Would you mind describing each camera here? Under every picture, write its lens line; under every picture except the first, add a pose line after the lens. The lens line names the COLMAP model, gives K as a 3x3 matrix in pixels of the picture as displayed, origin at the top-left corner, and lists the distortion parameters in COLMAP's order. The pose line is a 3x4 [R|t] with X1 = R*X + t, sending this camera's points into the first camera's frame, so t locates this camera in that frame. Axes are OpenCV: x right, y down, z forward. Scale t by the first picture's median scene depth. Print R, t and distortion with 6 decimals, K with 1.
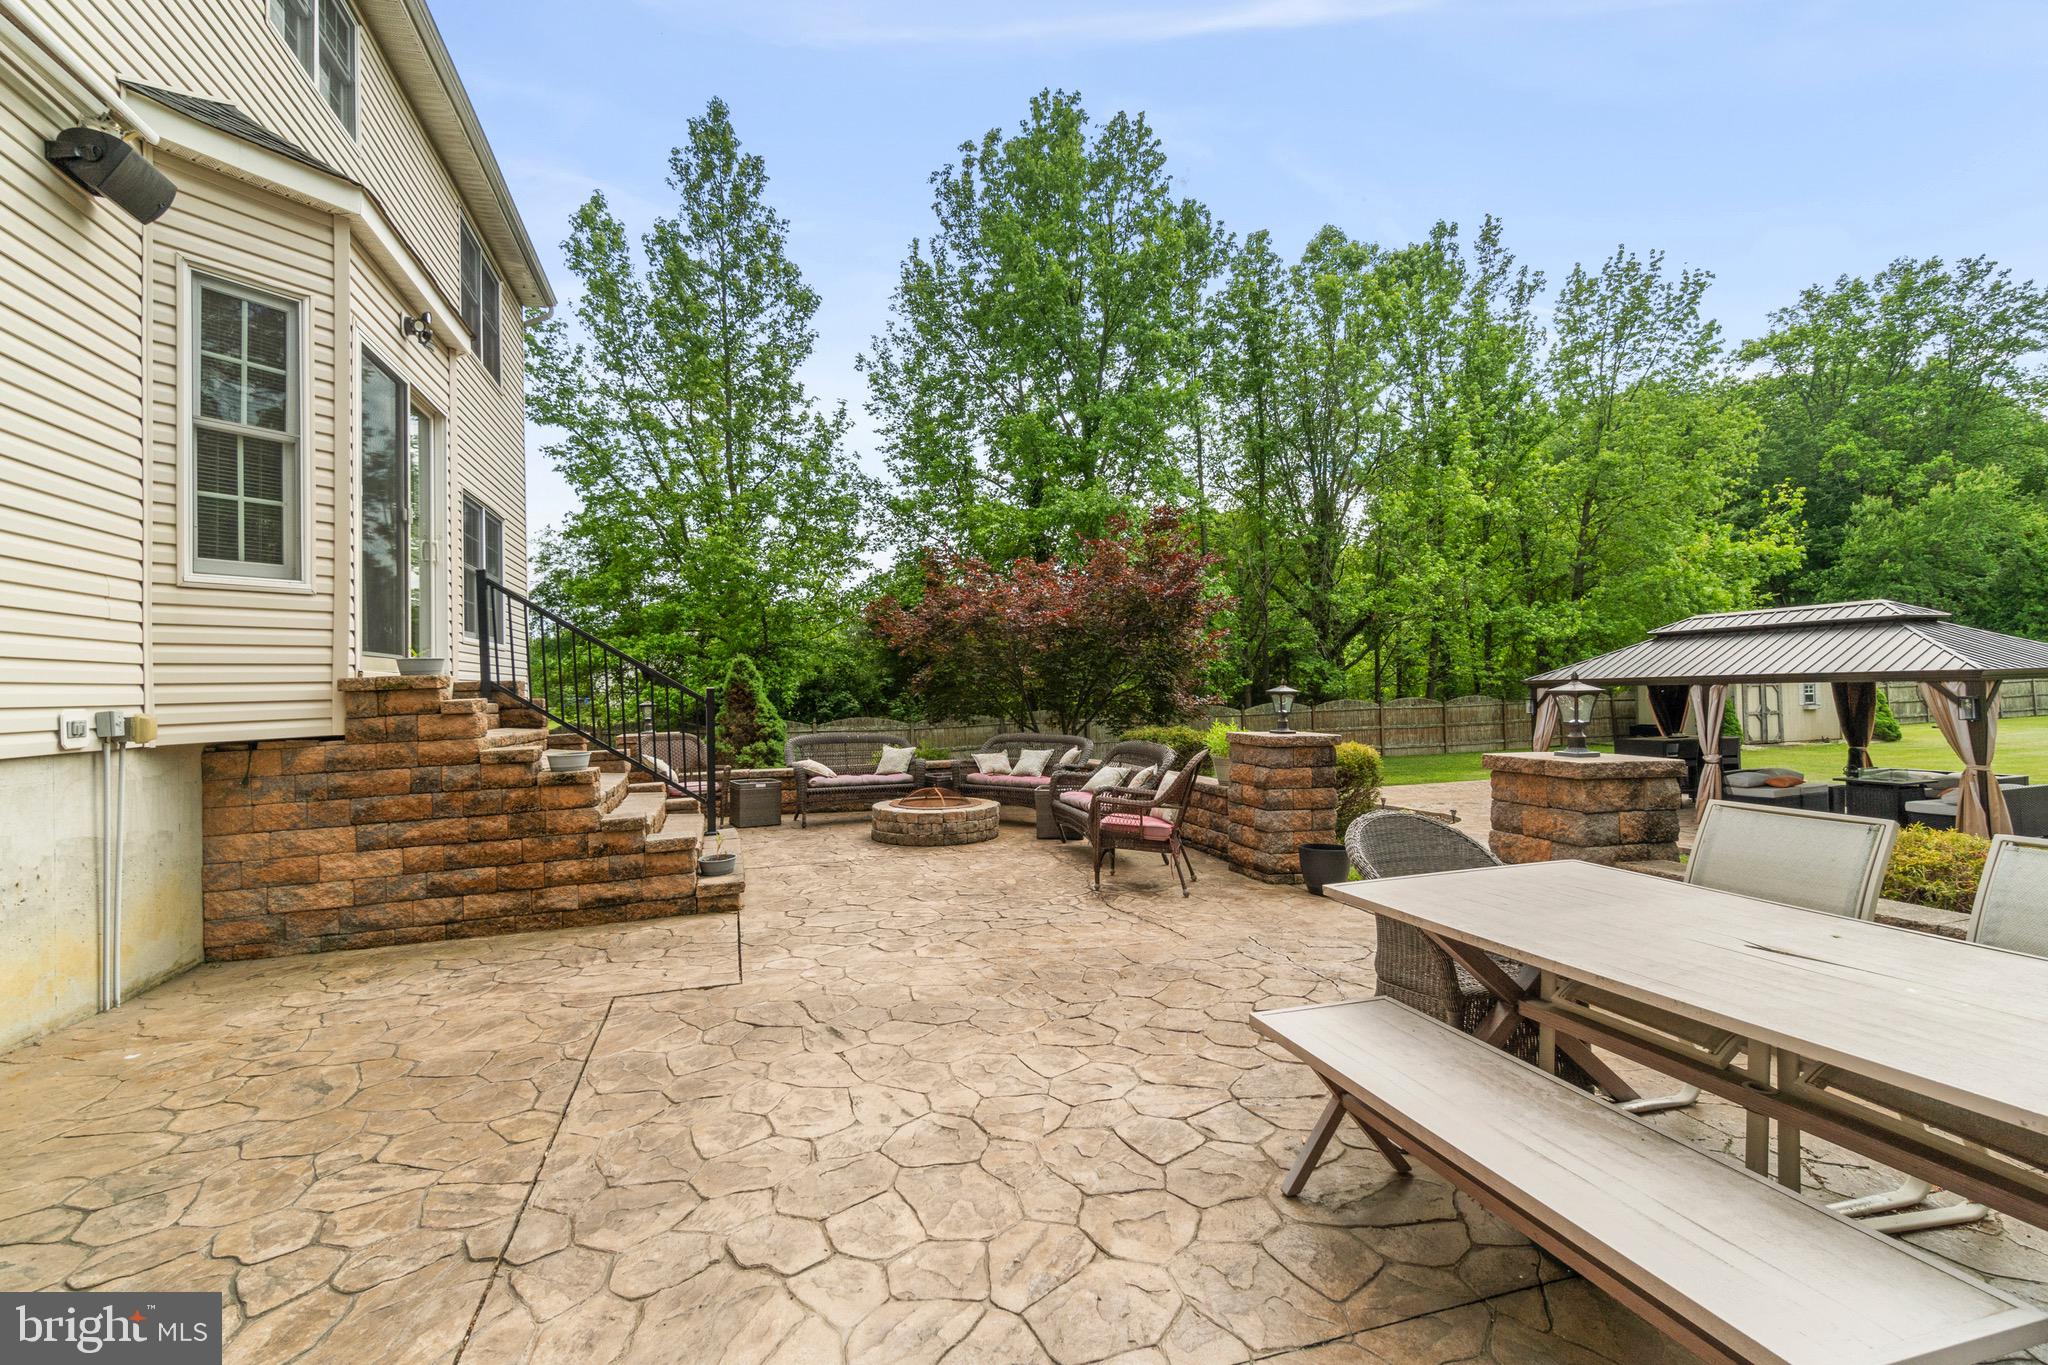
lens RADIAL K [[906.8, 0, 1028.5], [0, 906.8, 667.0], [0, 0, 1]] dist [-0.004549, 0.000116]
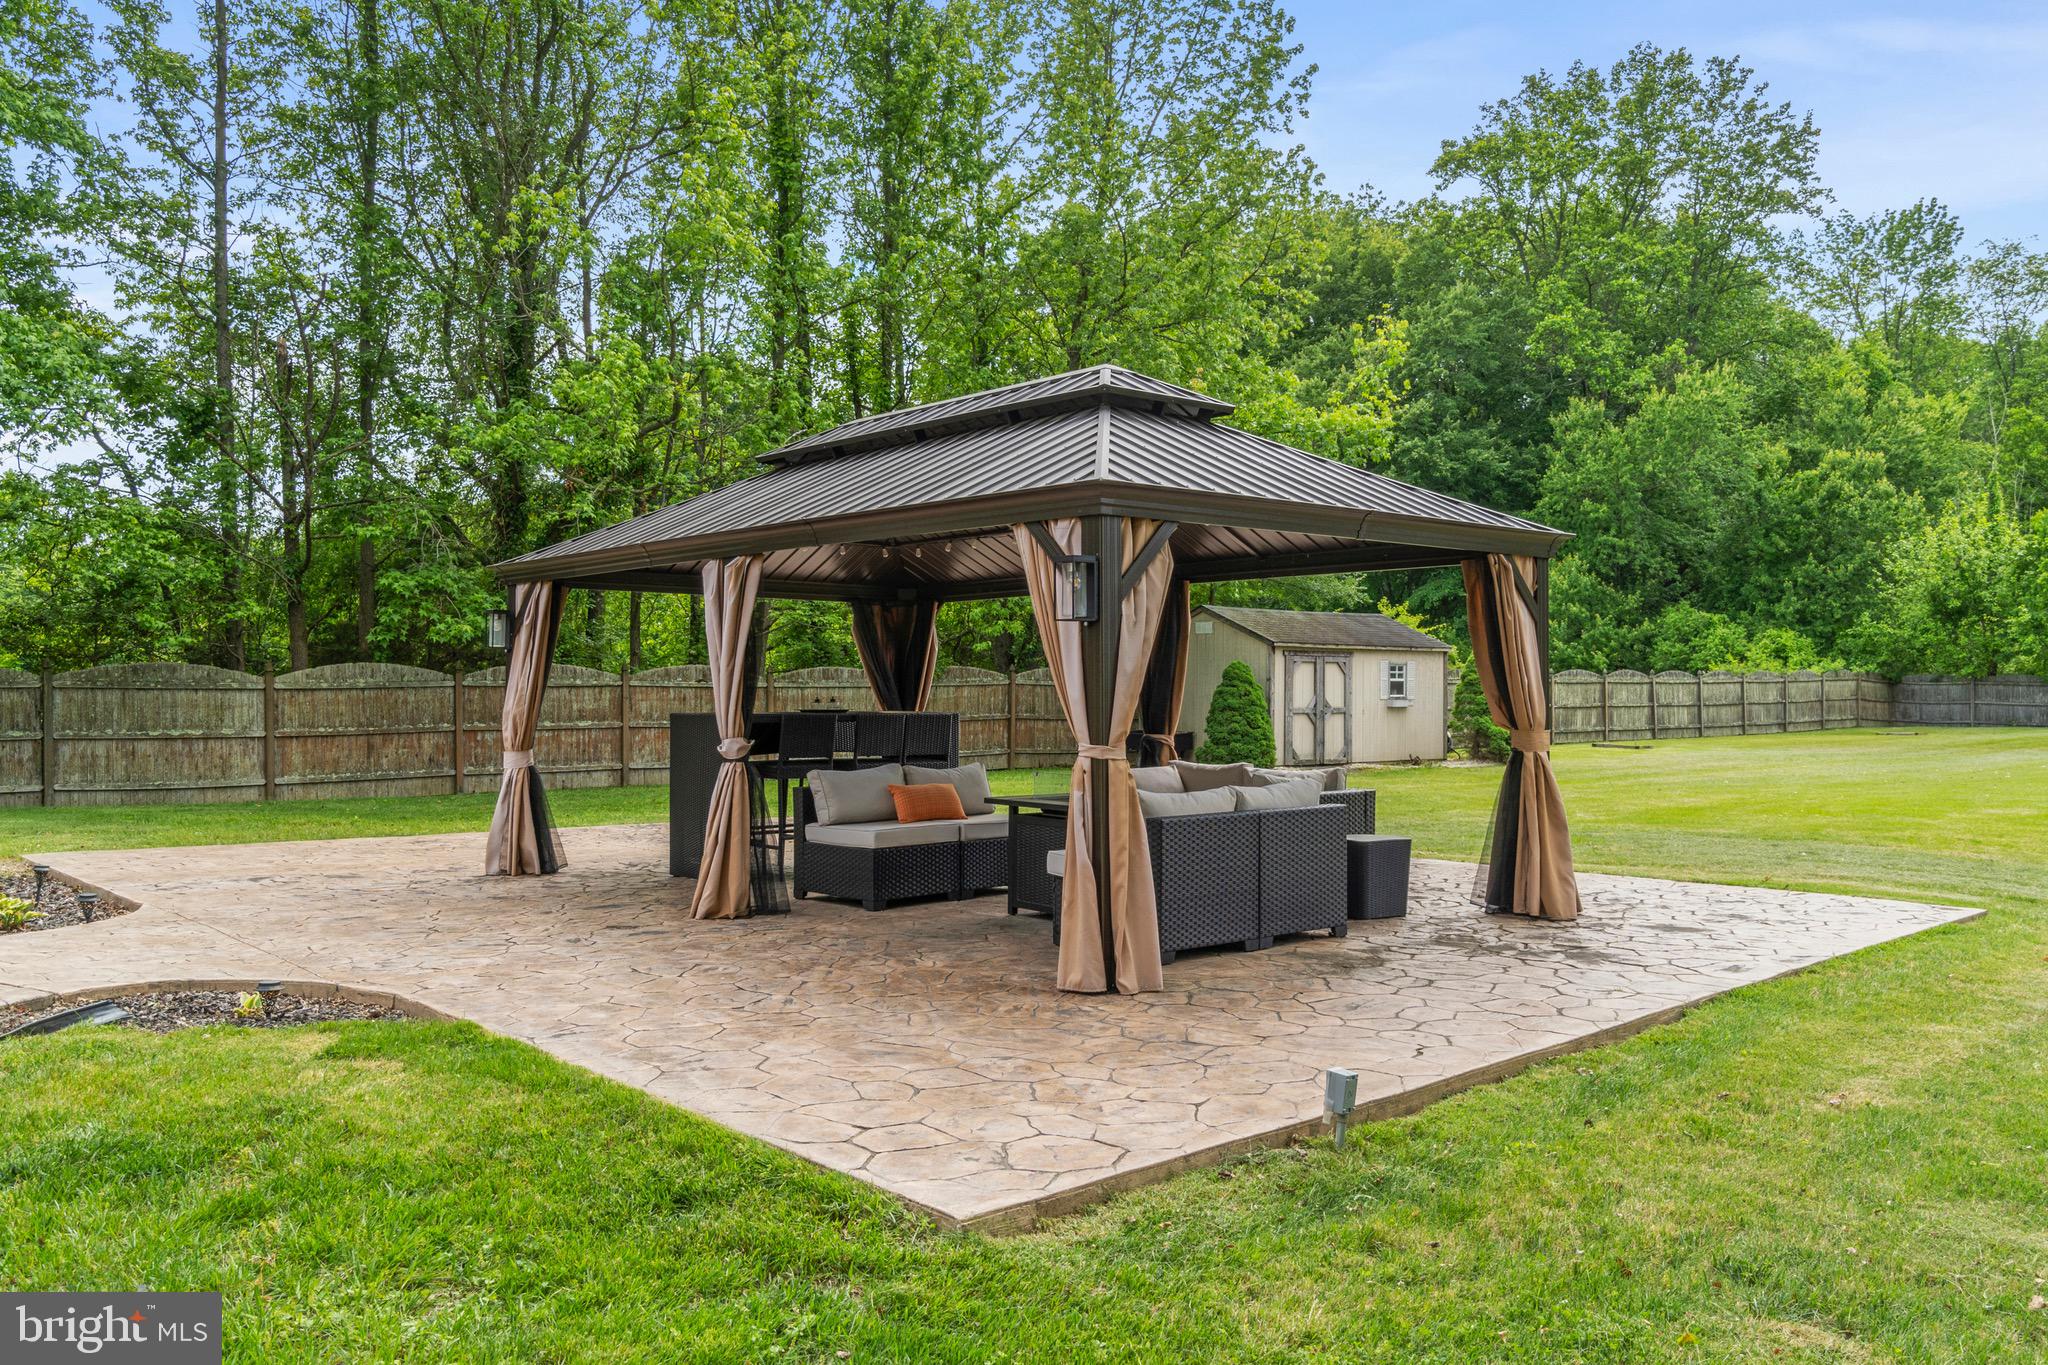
lens RADIAL K [[1602.7, 0, 1017.4], [0, 1602.7, 674.1], [0, 0, 1]] dist [-0.004682, 0.000759]
pose [[0.931850, 0.027333, 0.361812, 0.256055], [-0.032199, 0.999454, 0.007425, 0.024897], [-0.361412, -0.018569, 0.932221, 0.131133]]
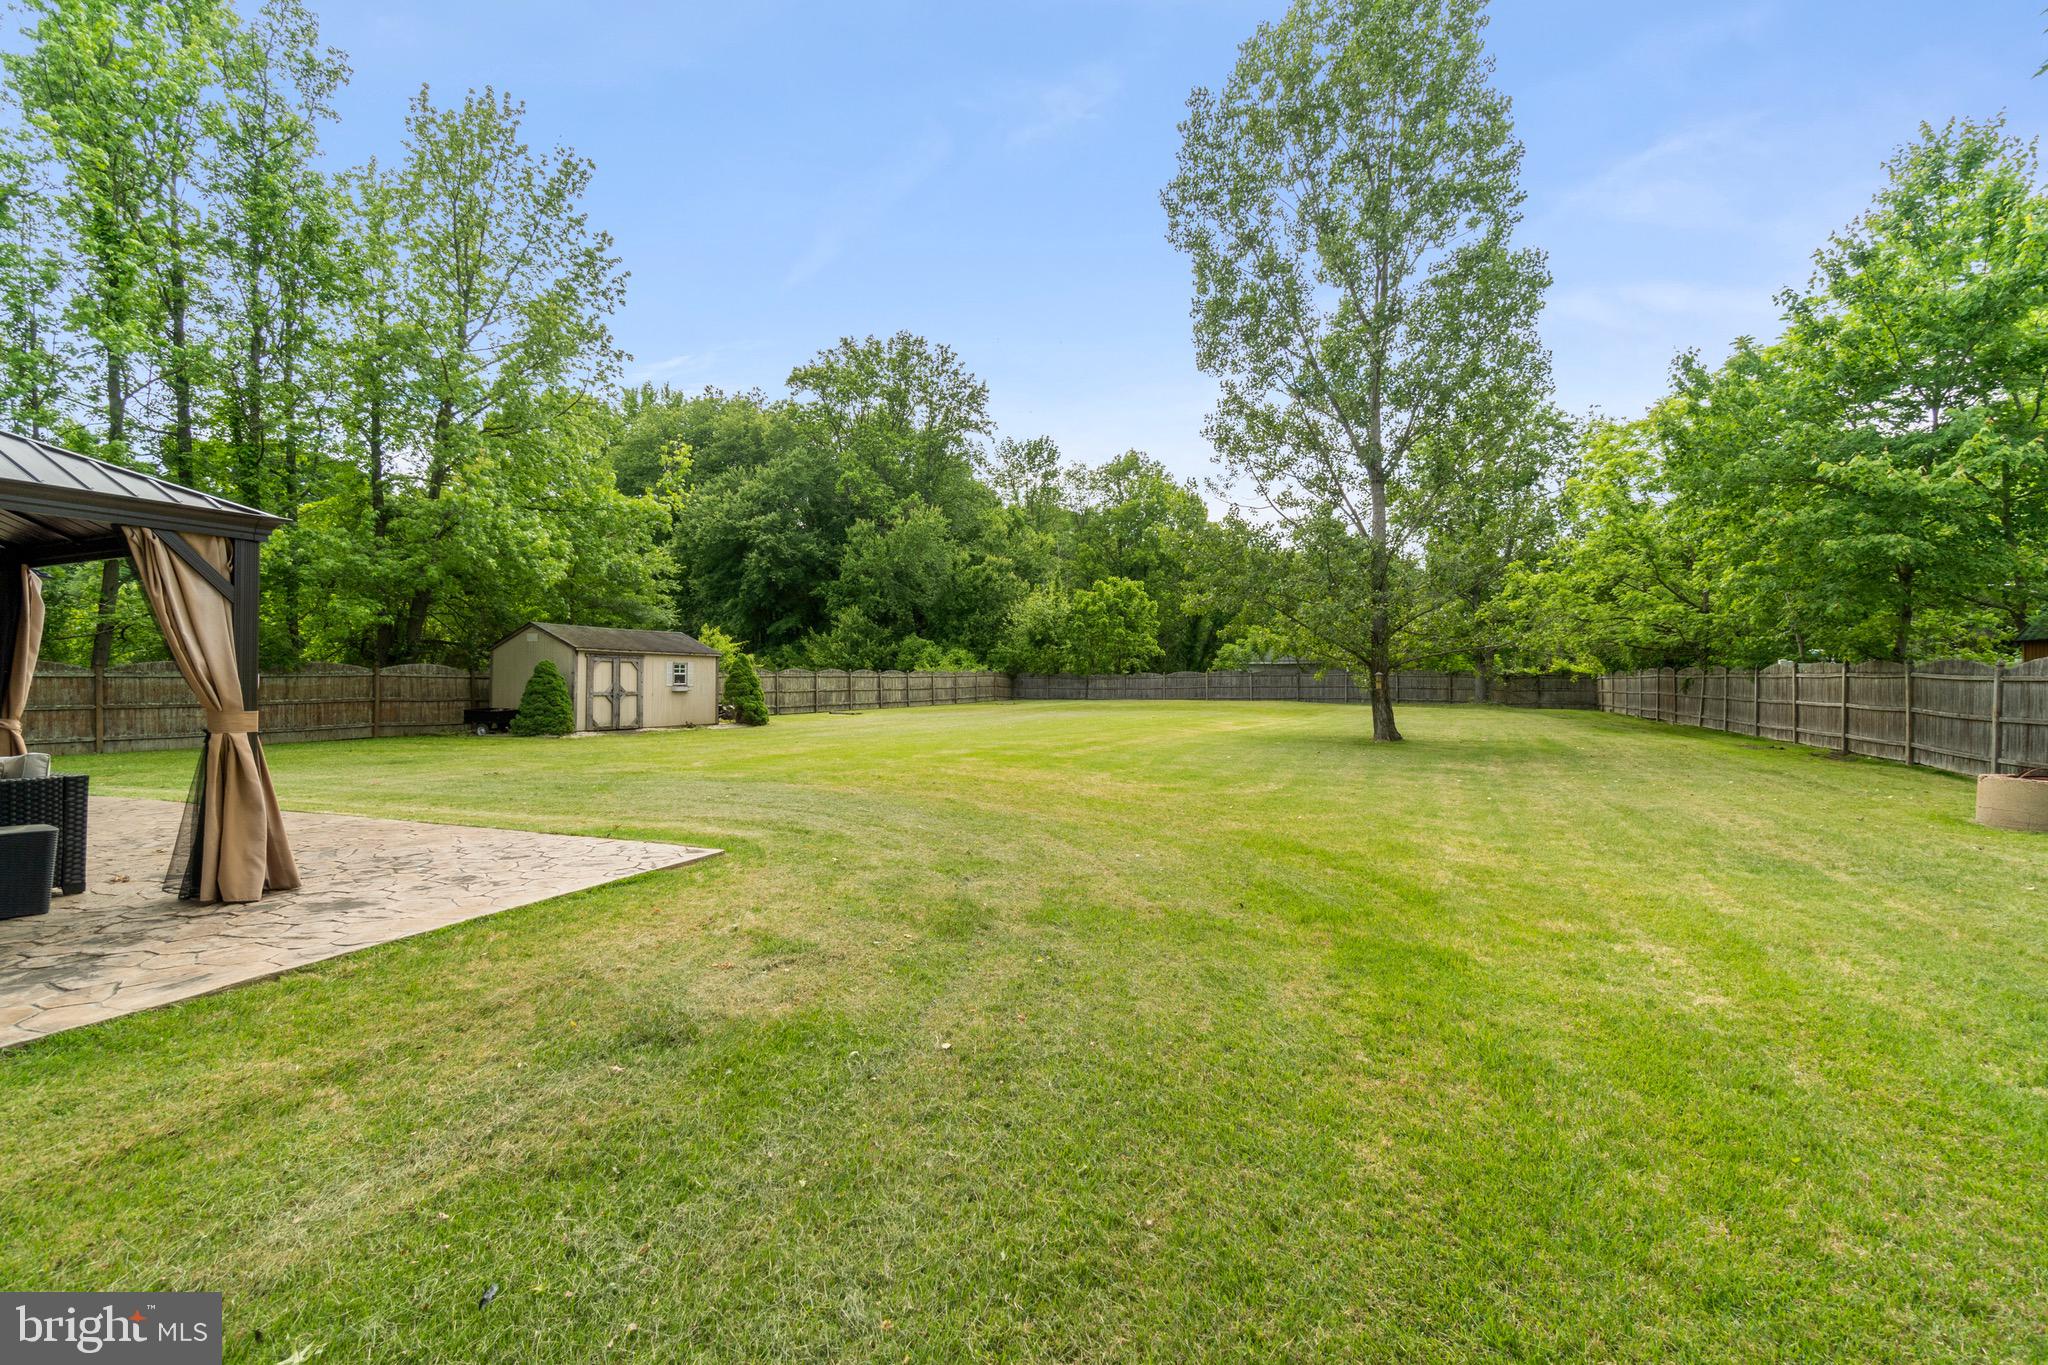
lens RADIAL K [[876.9, 0, 1014.3], [0, 876.9, 678.0], [0, 0, 1]] dist [-0.005091, 0.000560]
pose [[0.678352, 0.026828, 0.734247, 0.425077], [-0.036030, 0.999345, -0.003227, 0.023521], [-0.733853, -0.024266, 0.678874, 0.155686]]
